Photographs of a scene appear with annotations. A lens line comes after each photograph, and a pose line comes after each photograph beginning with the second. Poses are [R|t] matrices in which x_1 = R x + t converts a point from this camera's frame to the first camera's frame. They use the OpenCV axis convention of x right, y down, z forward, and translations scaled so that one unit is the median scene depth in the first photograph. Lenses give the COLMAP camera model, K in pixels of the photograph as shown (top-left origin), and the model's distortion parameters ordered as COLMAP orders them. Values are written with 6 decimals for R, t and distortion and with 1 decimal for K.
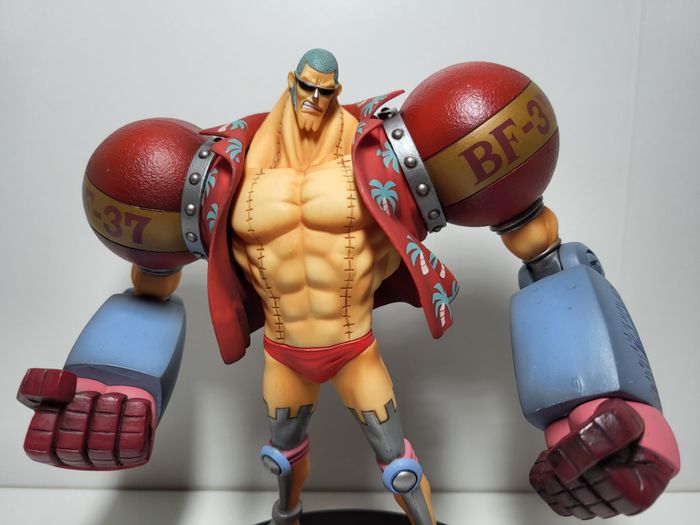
lens RADIAL K [[577.1, 0, 347.4], [0, 577.1, 251.7], [0, 0, 1]] dist [-0.014319, -0.008083]
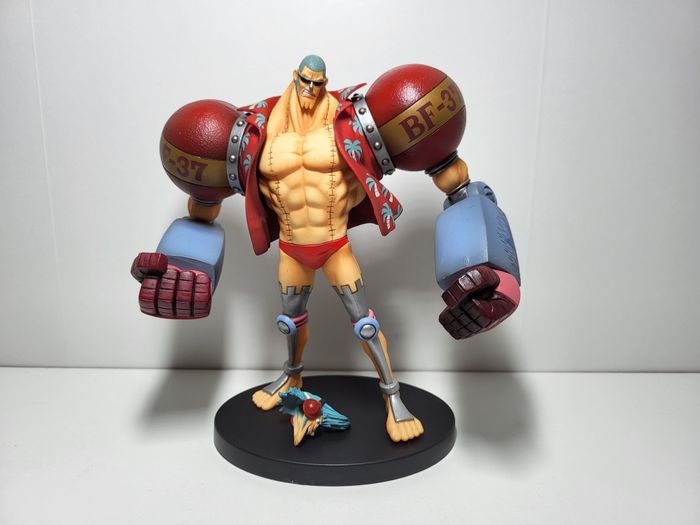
lens RADIAL K [[577.1, 0, 351.4], [0, 577.1, 259.0], [0, 0, 1]] dist [-0.014319, -0.008083]
pose [[0.999979, -0.000177, 0.006501, 0.044266], [-0.000205, 0.998274, 0.058736, 0.108474], [-0.006500, -0.058736, 0.998252, -0.599129]]
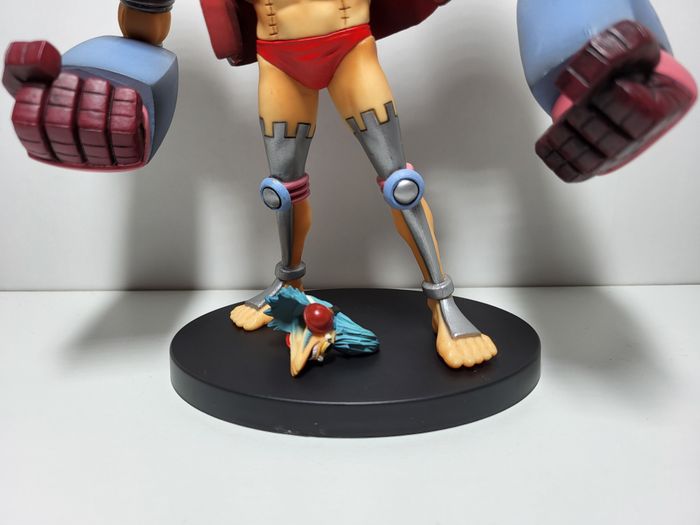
lens RADIAL K [[577.1, 0, 342.1], [0, 577.1, 268.2], [0, 0, 1]] dist [-0.014319, -0.008083]
pose [[0.999544, -0.022372, -0.020270, 0.007320], [0.024774, 0.991559, 0.127268, 0.413134], [0.017252, -0.127712, 0.991661, 0.011593]]
